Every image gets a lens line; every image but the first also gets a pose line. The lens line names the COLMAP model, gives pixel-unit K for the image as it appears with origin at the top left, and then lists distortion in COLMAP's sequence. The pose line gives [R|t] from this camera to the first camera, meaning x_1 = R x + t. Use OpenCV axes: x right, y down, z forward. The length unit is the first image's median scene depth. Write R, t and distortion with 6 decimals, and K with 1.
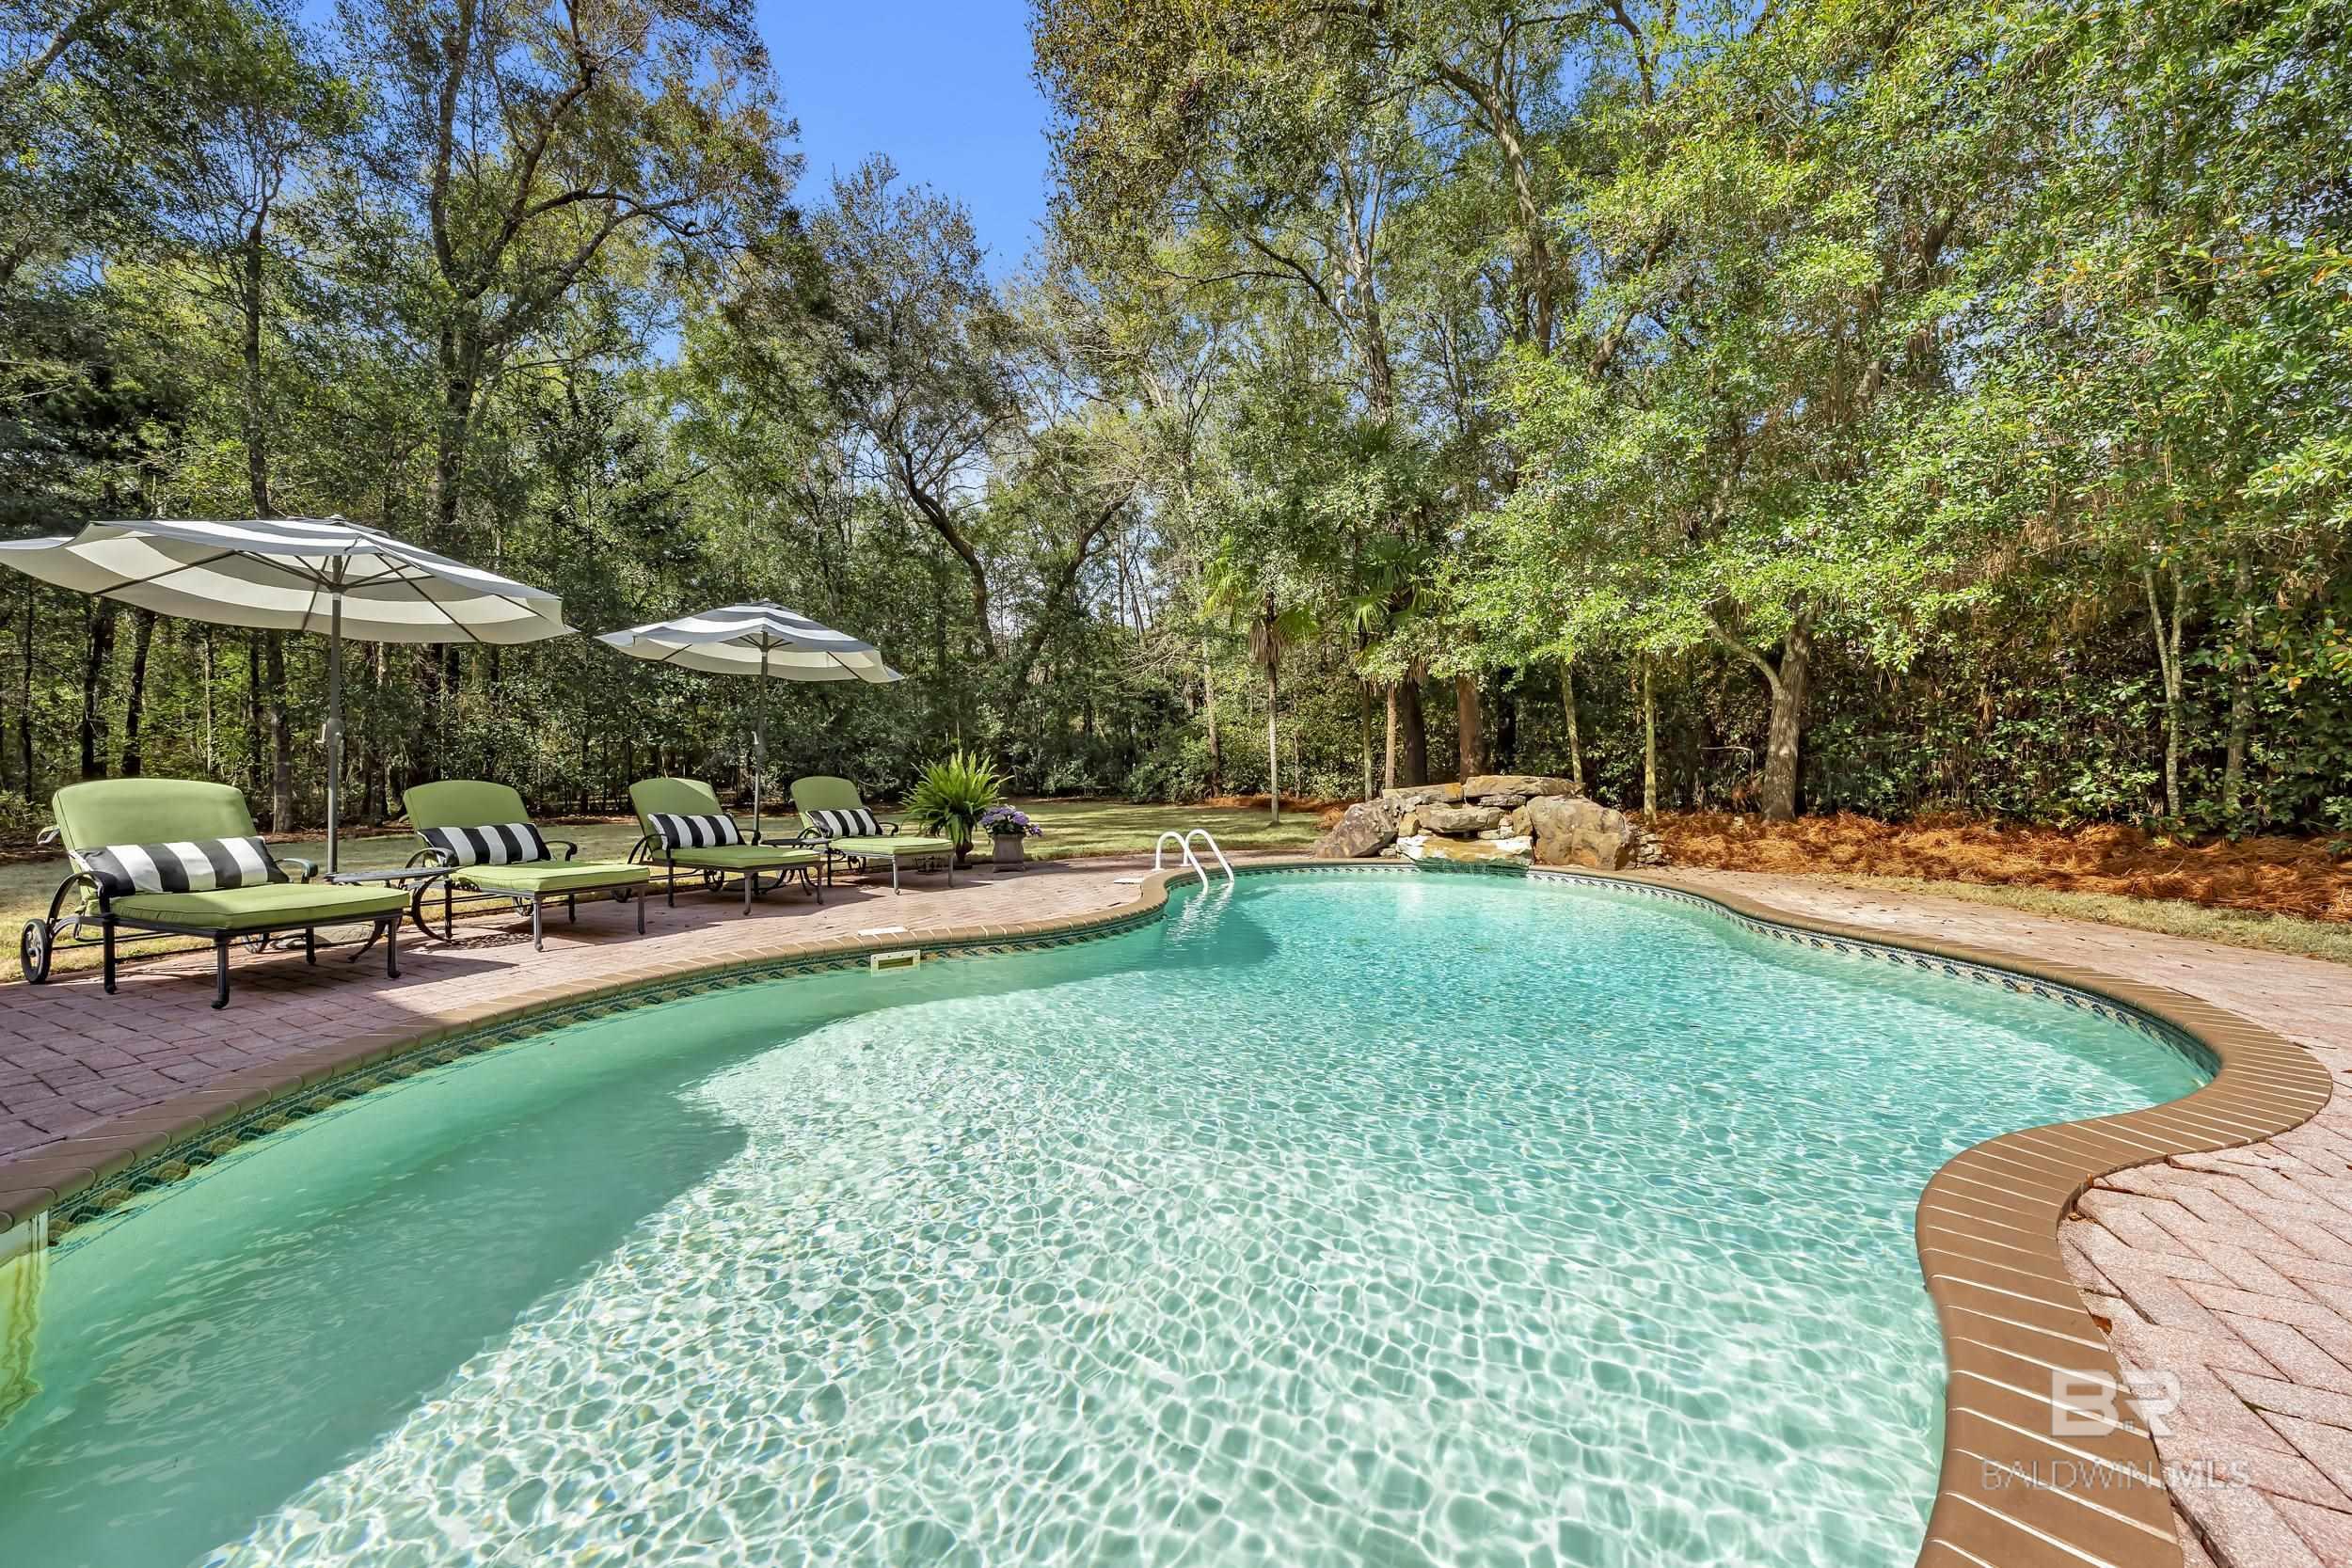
lens RADIAL K [[779.9, 0, 1194.2], [0, 779.9, 775.9], [0, 0, 1]] dist [0.000085, 0.000004]
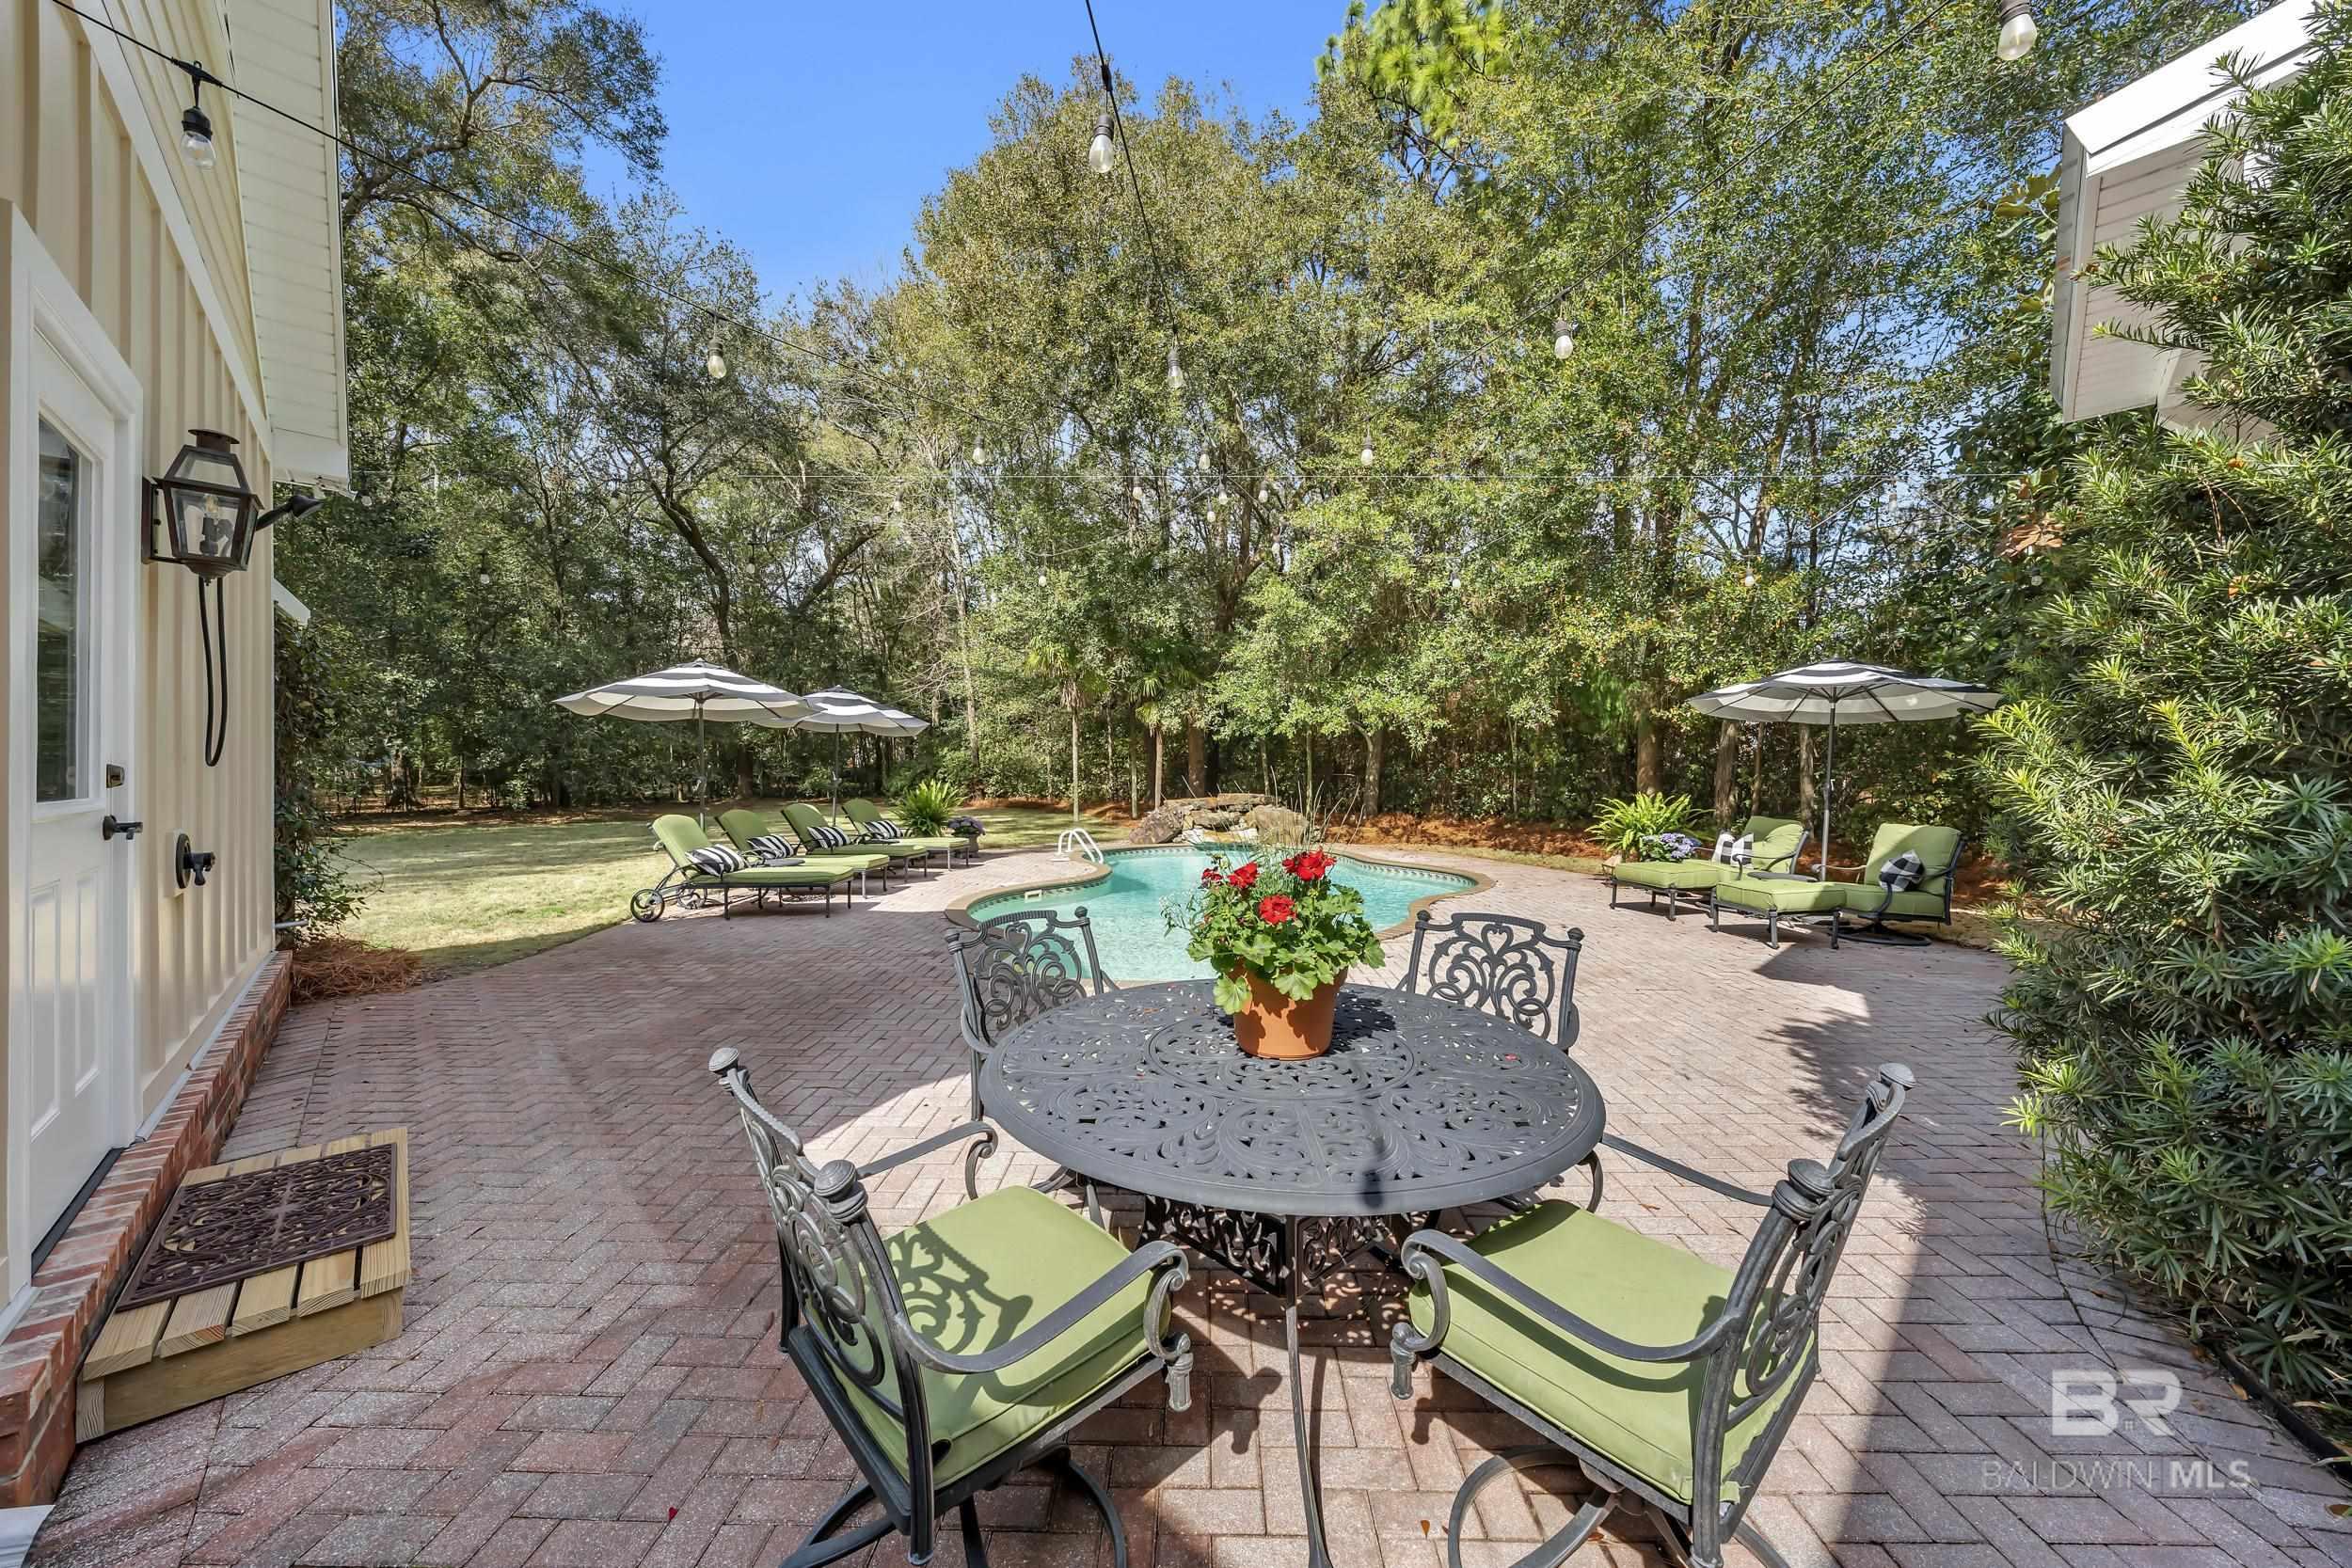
lens RADIAL K [[779.9, 0, 1194.2], [0, 779.9, 775.9], [0, 0, 1]] dist [0.000085, 0.000004]
pose [[0.904794, 0.004240, 0.425828, -0.480843], [-0.008777, 0.999924, 0.008694, -0.058791], [-0.425759, -0.011603, 0.904762, -0.571271]]
